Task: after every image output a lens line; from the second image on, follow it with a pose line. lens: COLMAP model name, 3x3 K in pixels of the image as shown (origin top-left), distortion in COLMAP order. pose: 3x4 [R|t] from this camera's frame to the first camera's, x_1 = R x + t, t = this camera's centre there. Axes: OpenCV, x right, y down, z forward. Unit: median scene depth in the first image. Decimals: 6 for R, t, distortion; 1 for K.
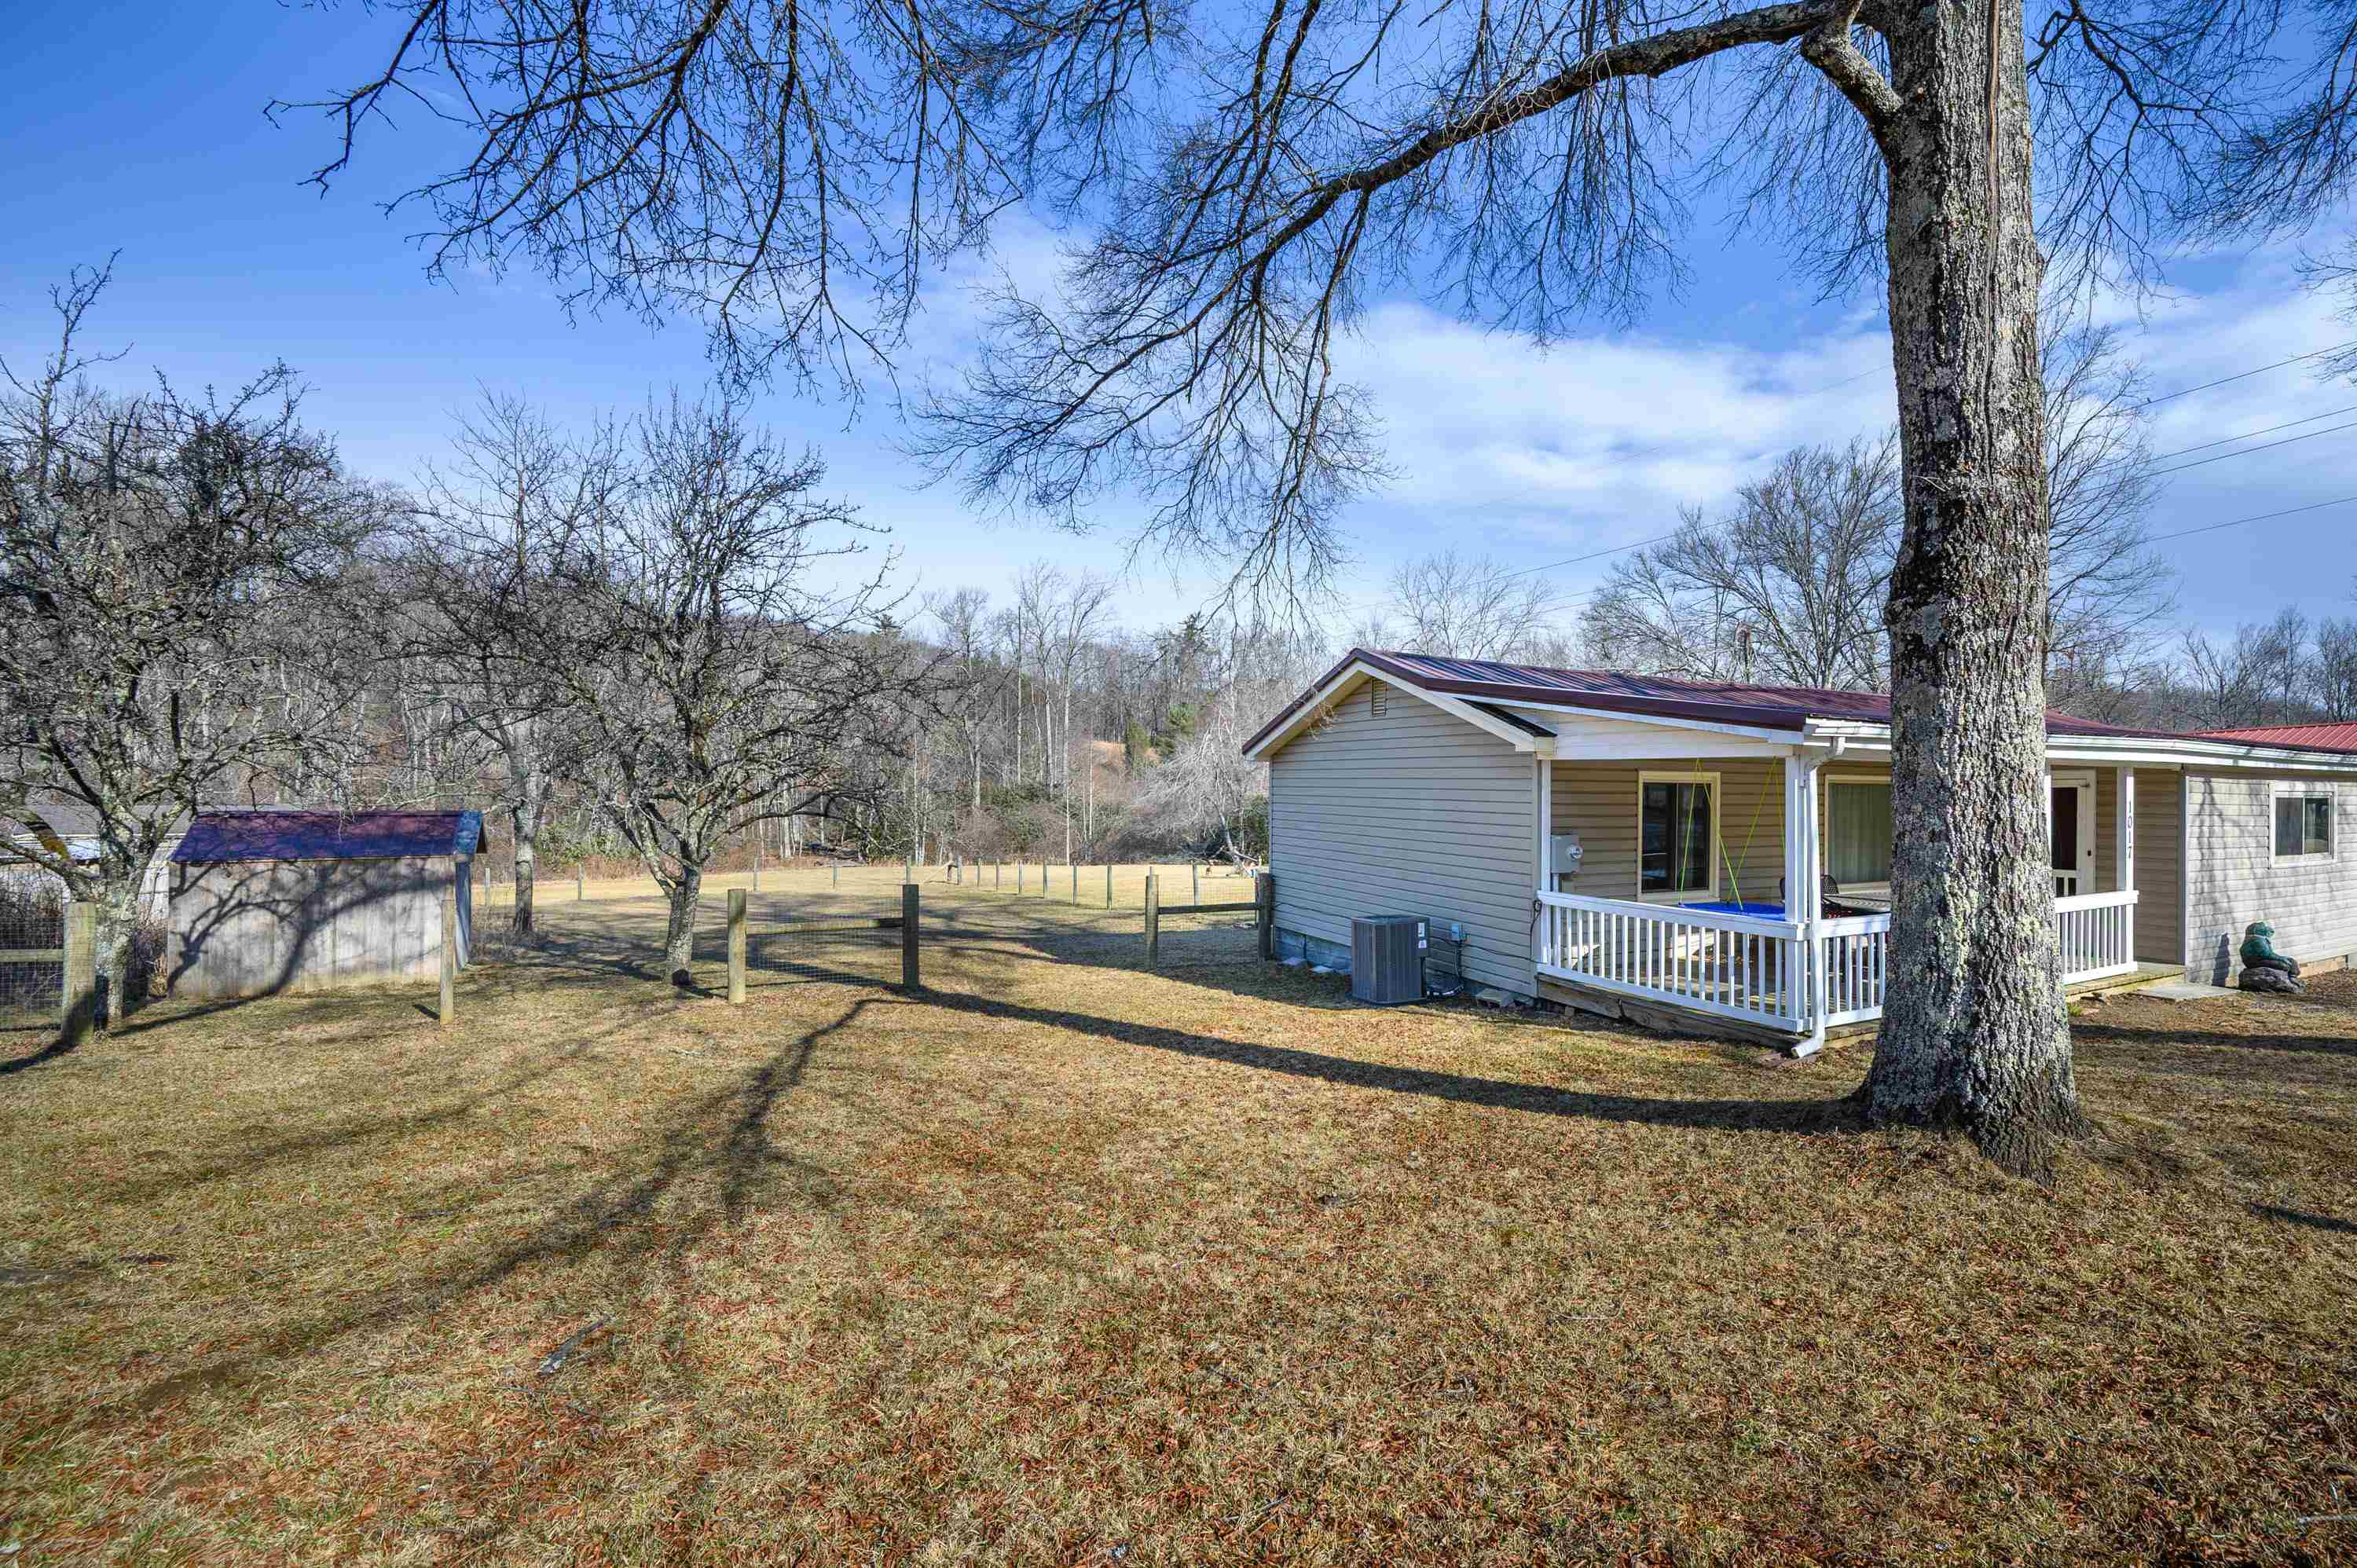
lens RADIAL K [[1088.9, 0, 1195.6], [0, 1088.9, 784.3], [0, 0, 1]] dist [-0.018952, 0.000136]
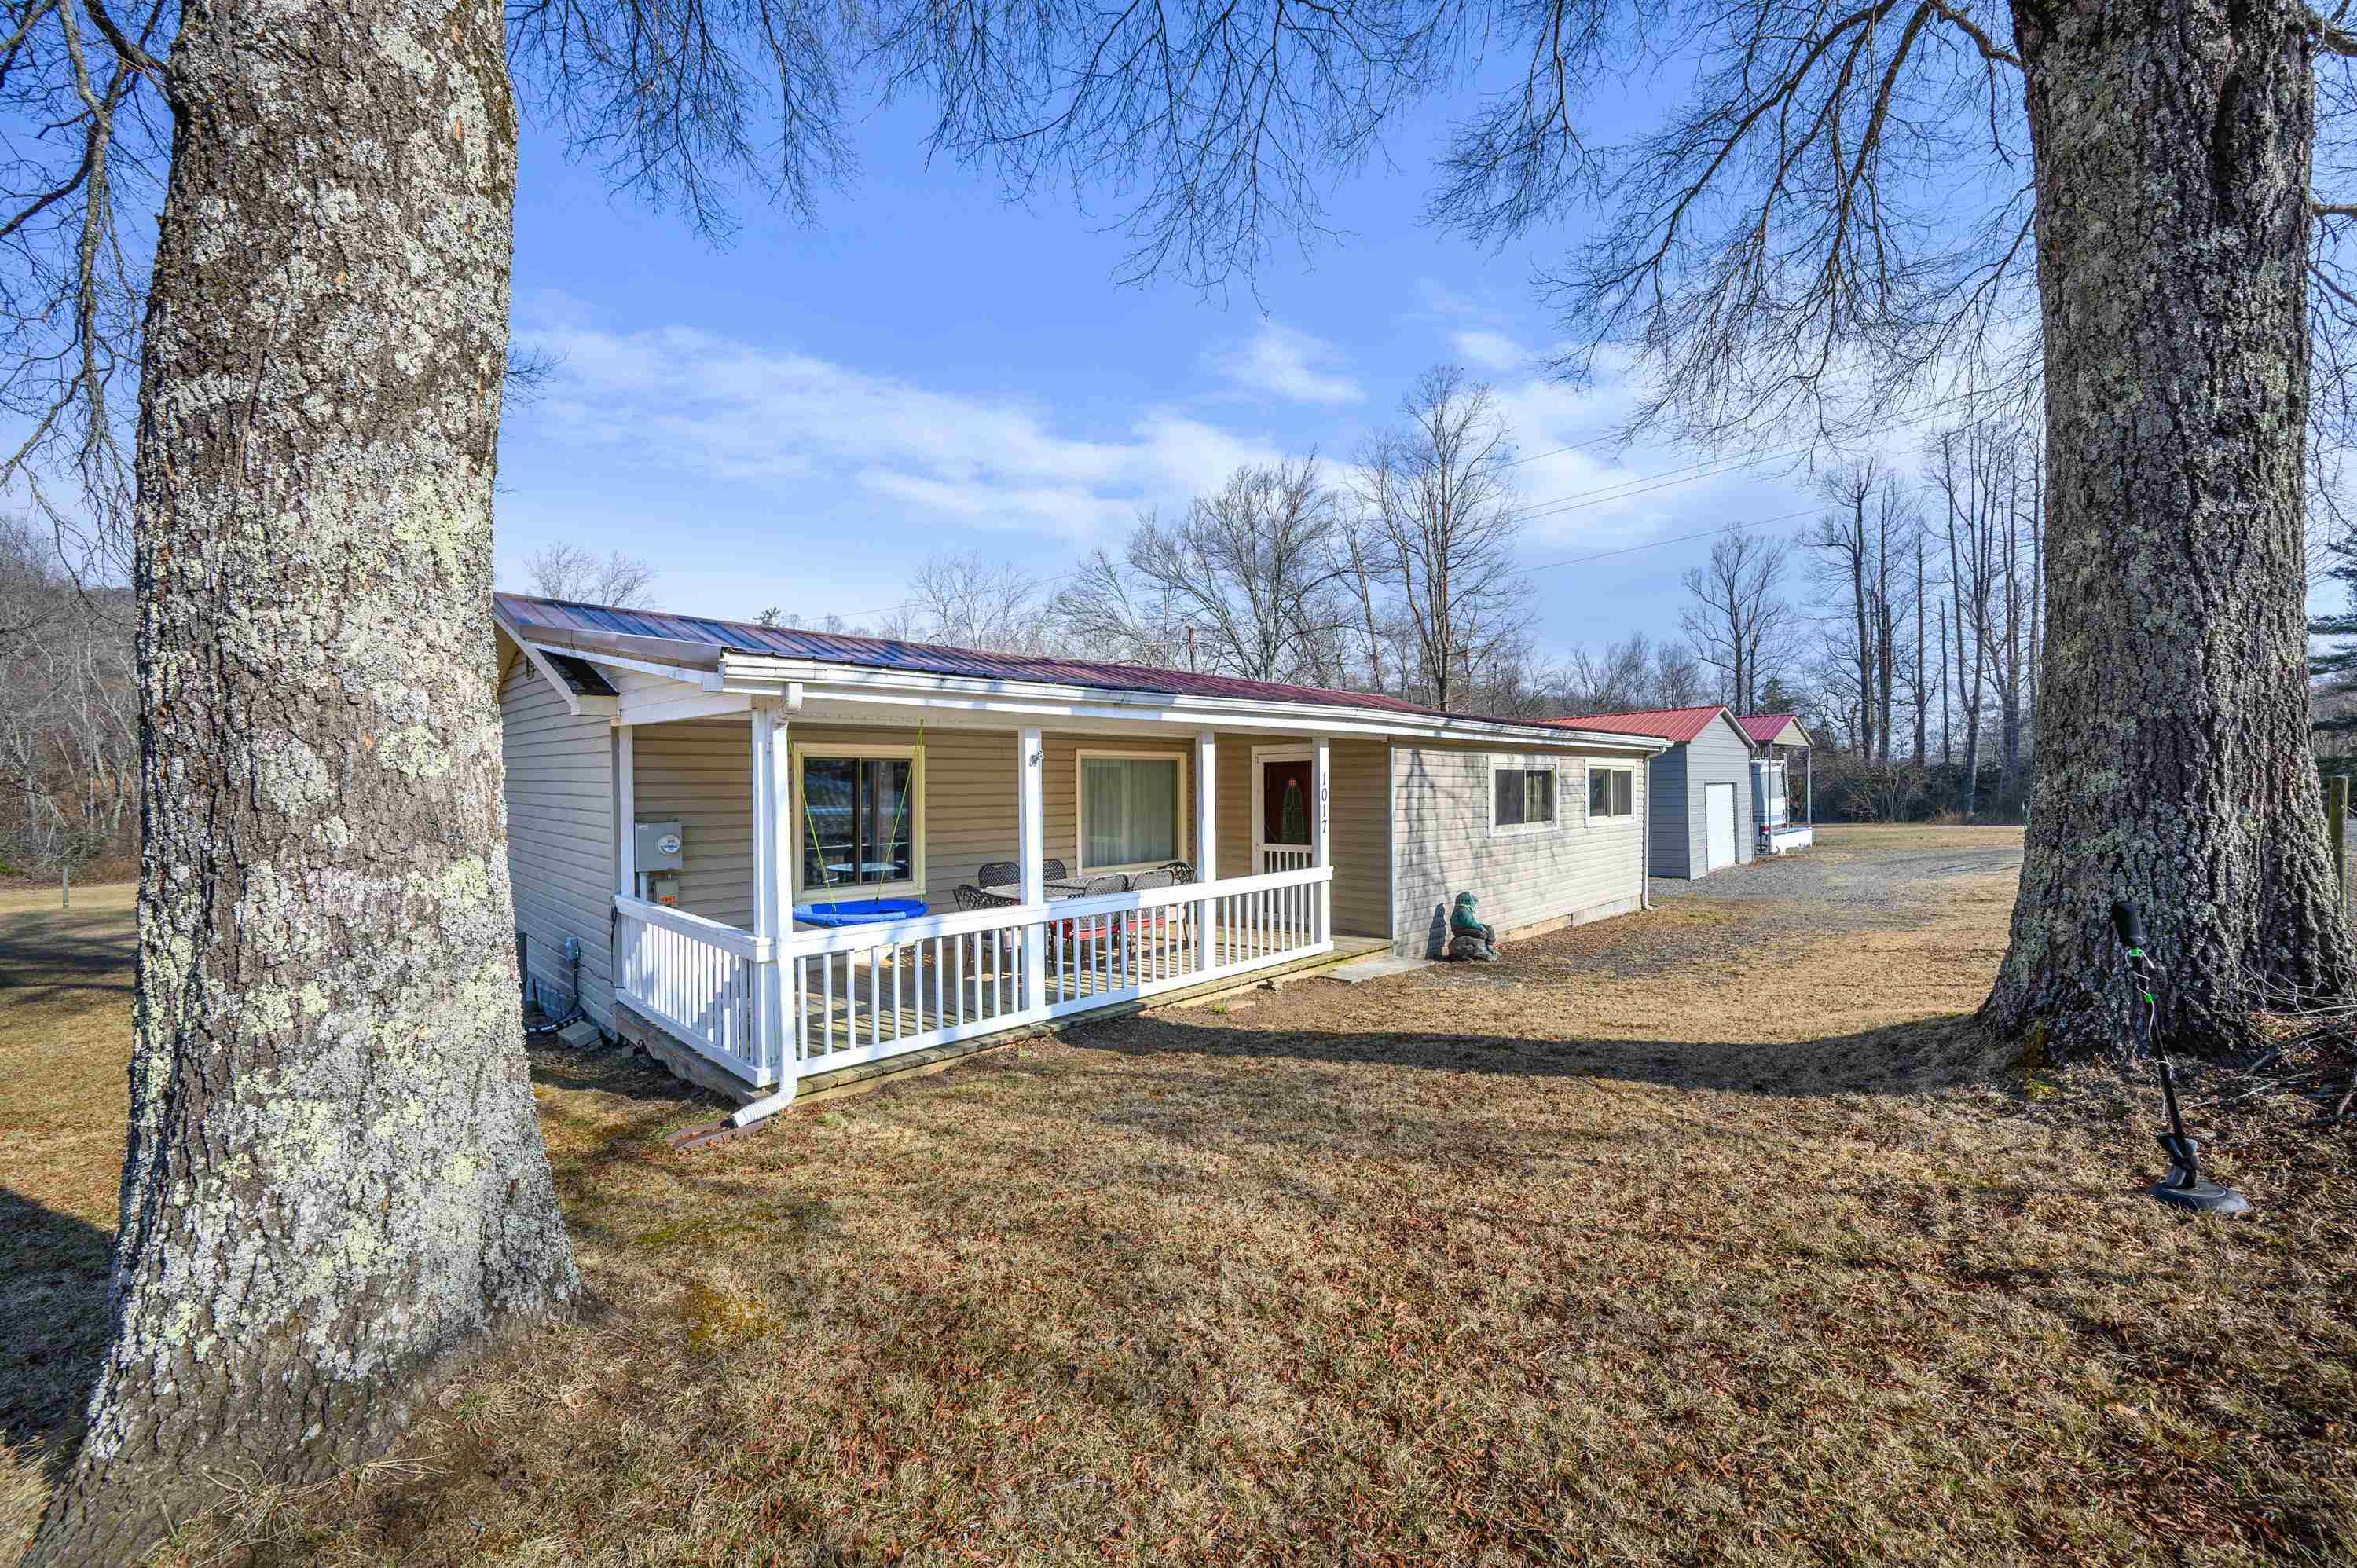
lens RADIAL K [[922.4, 0, 1181.2], [0, 922.4, 777.7], [0, 0, 1]] dist [-0.002921, -0.000014]
pose [[0.957555, -0.011780, 0.288011, 0.465534], [0.011744, 0.999929, 0.001854, 0.015483], [-0.288013, 0.001607, 0.957625, 0.227624]]
